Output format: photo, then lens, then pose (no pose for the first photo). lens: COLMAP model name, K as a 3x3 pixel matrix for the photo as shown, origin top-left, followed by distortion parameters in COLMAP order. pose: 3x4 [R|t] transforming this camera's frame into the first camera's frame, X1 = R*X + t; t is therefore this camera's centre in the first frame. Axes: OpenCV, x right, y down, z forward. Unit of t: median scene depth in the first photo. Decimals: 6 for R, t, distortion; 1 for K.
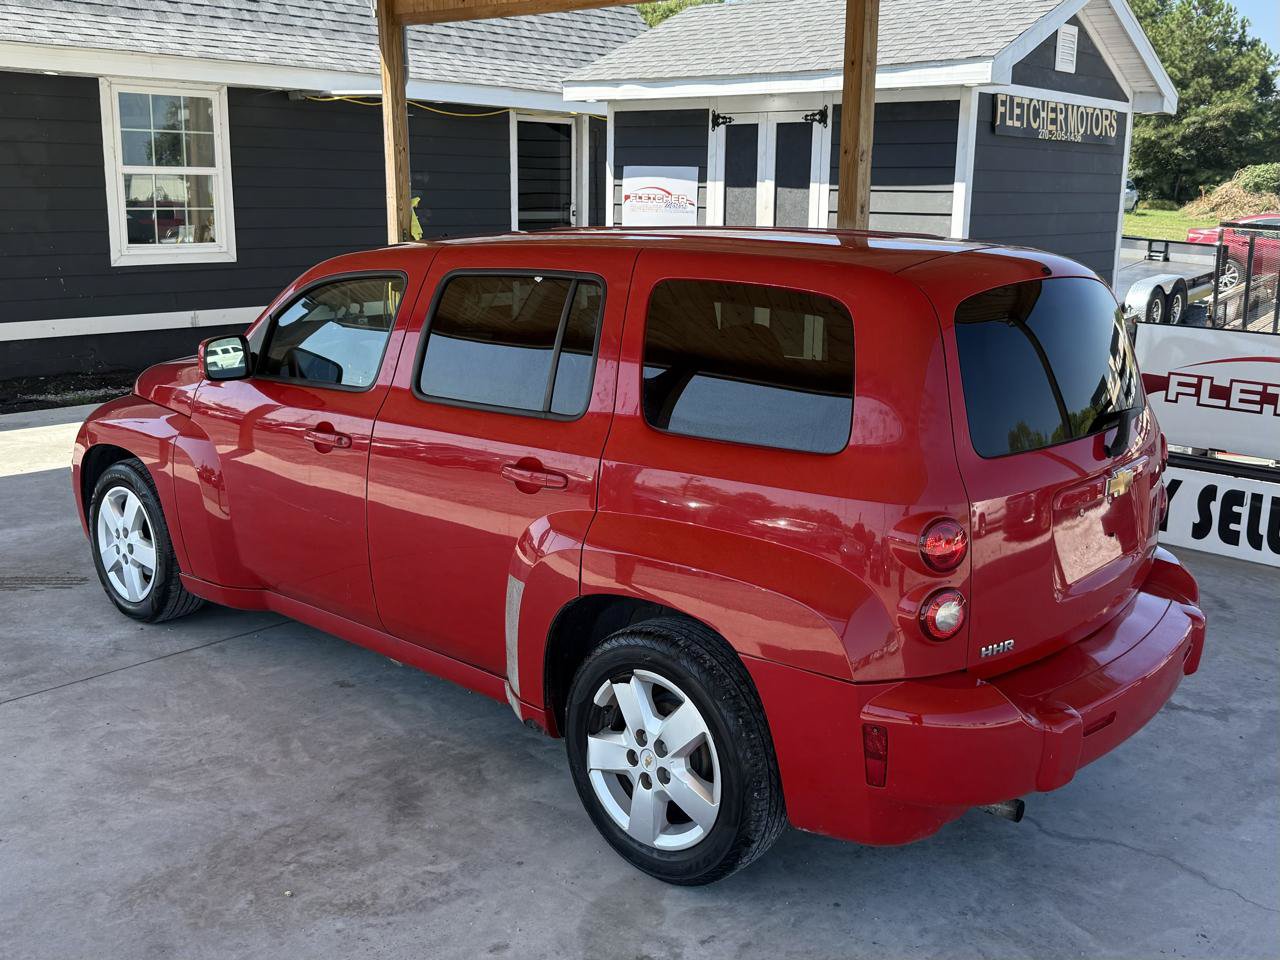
lens RADIAL K [[1252.1, 0, 659.6], [0, 1252.1, 425.8], [0, 0, 1]] dist [0.097080, -0.185345]
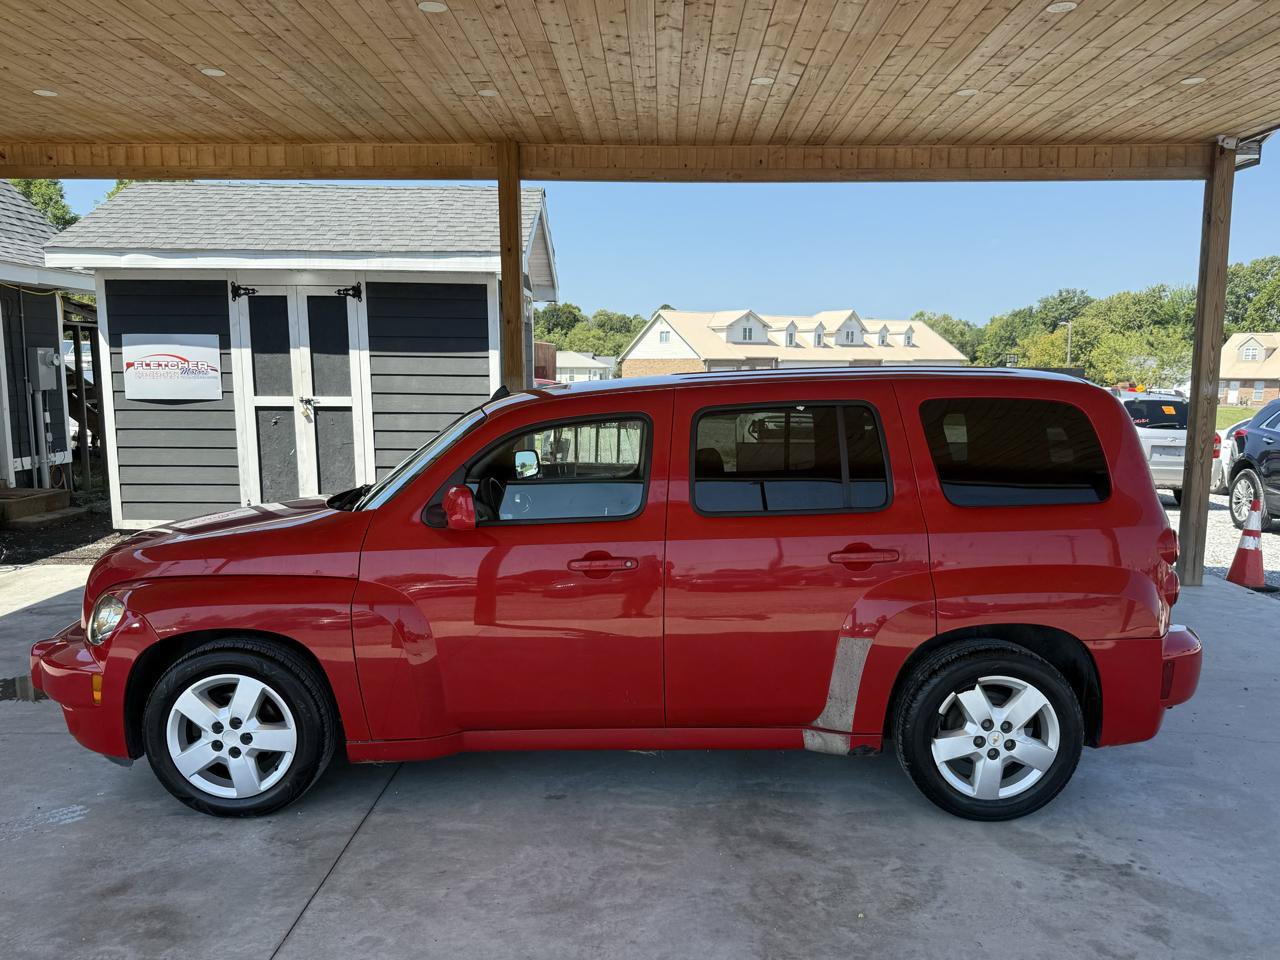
lens RADIAL K [[1050.4, 0, 646.0], [0, 1050.4, 547.5], [0, 0, 1]] dist [0.097985, -0.147080]
pose [[0.749596, -0.128620, 0.649279, -0.775706], [0.137320, 0.989815, 0.037542, -0.033420], [-0.647494, 0.061018, 0.759623, 0.248637]]
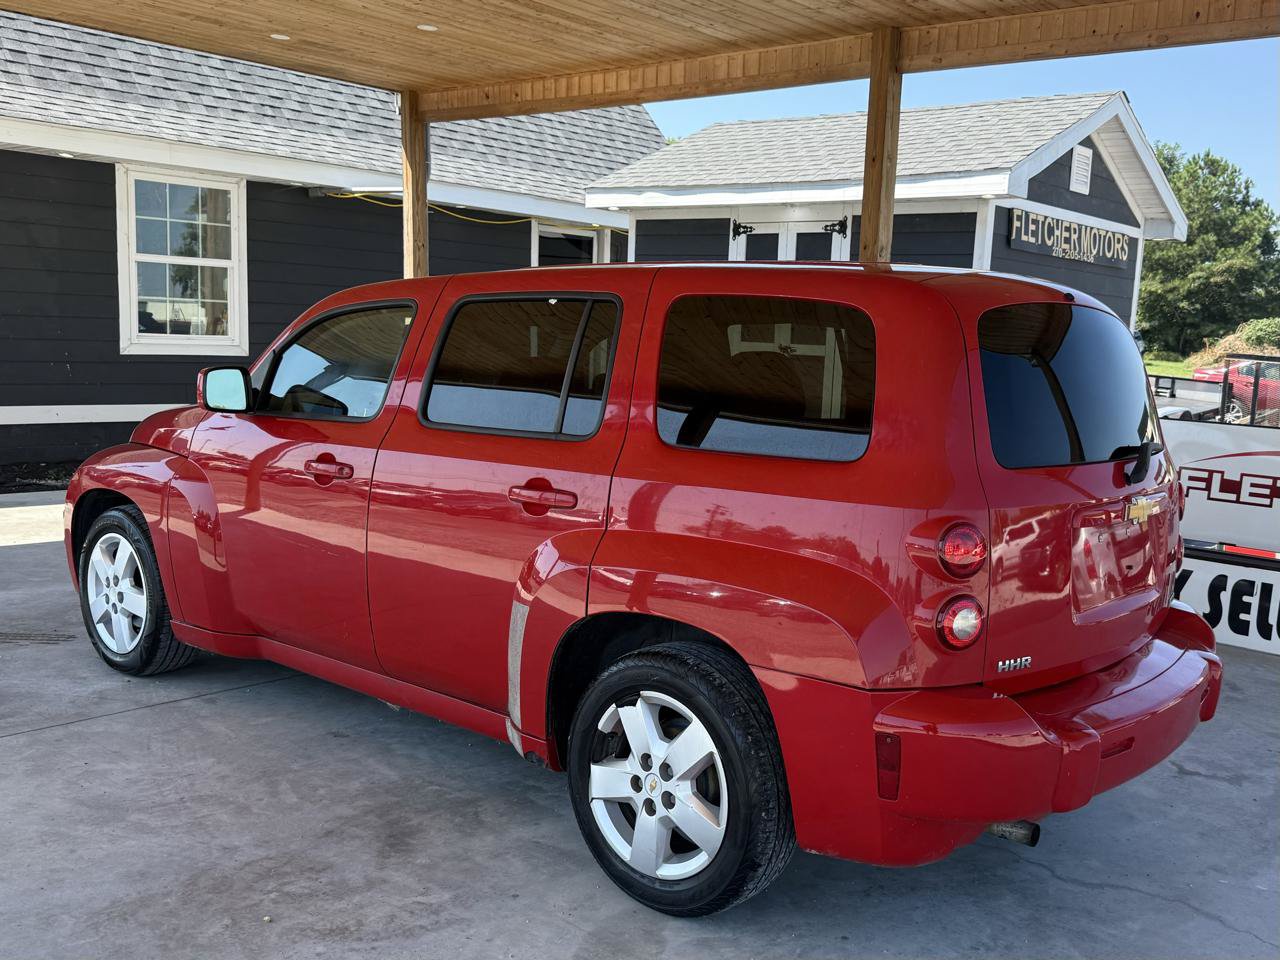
lens RADIAL K [[1237.9, 0, 718.5], [0, 1237.9, 520.5], [0, 0, 1]] dist [0.118006, -0.226338]
pose [[0.999047, 0.025412, 0.035475, 0.001699], [-0.024026, 0.998952, -0.038951, 0.073508], [-0.036428, 0.038062, 0.998611, 0.030076]]
